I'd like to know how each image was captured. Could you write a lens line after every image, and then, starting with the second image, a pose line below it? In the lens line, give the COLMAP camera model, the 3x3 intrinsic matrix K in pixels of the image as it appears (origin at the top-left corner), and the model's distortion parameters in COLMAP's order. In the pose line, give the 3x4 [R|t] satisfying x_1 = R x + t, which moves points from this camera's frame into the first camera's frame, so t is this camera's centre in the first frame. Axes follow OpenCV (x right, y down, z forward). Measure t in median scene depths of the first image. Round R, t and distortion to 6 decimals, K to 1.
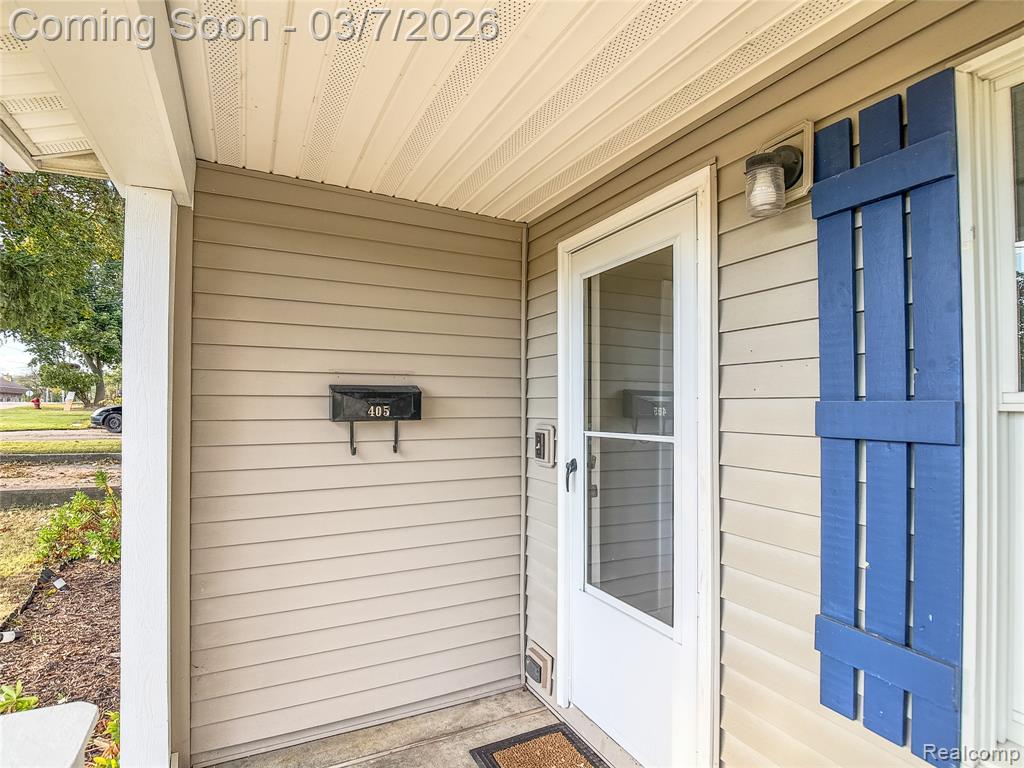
lens RADIAL K [[571.7, 0, 526.2], [0, 571.7, 388.6], [0, 0, 1]] dist [-0.004660, -0.001405]
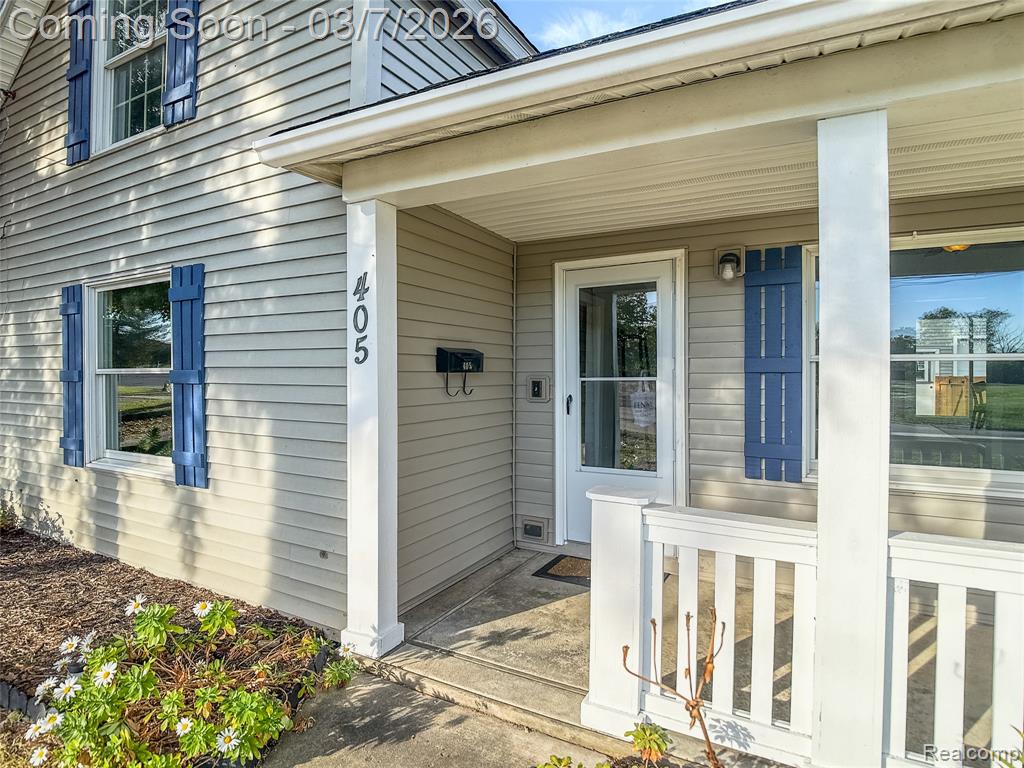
lens RADIAL K [[533.1, 0, 550.8], [0, 533.1, 367.9], [0, 0, 1]] dist [-0.003290, -0.000793]
pose [[0.815226, 0.000095, 0.579143, -0.871168], [-0.011889, 0.999792, 0.016571, 0.018604], [-0.579021, -0.020395, 0.815057, -0.237410]]
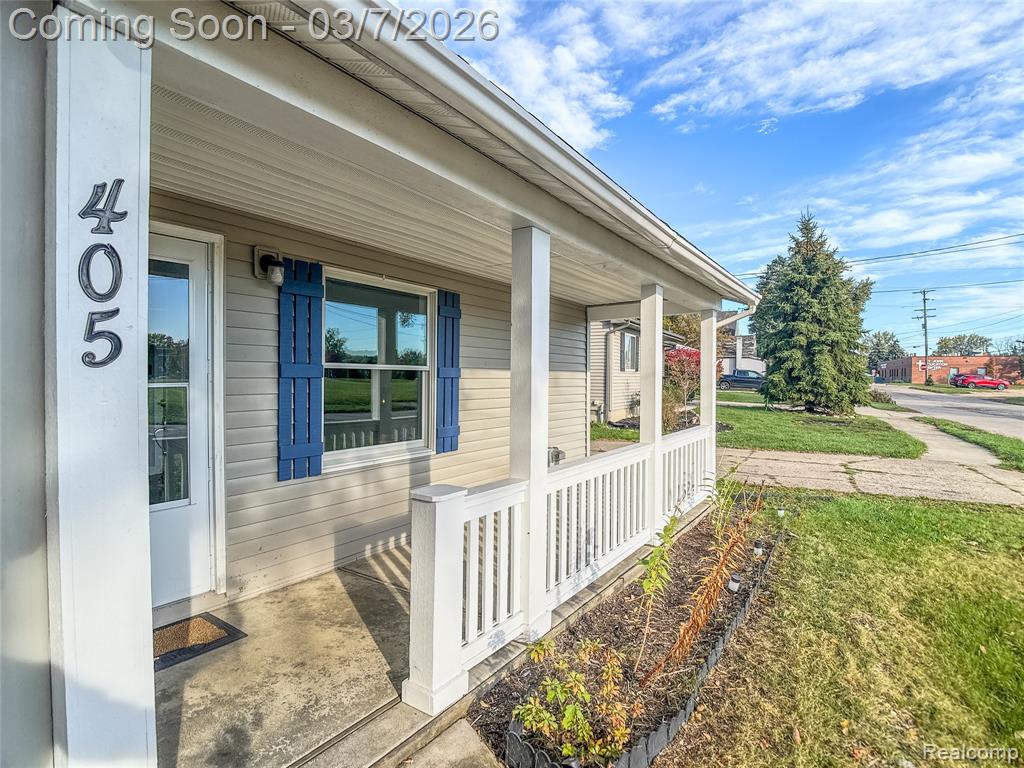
lens RADIAL K [[529.3, 0, 512.0], [0, 529.3, 384.0], [0, 0, 1]] dist [-0.006297, -0.000694]
pose [[-0.446588, -0.025655, 0.894372, -1.162328], [-0.040914, 0.999129, 0.008230, 0.027744], [-0.893804, -0.032917, -0.447248, 0.646973]]
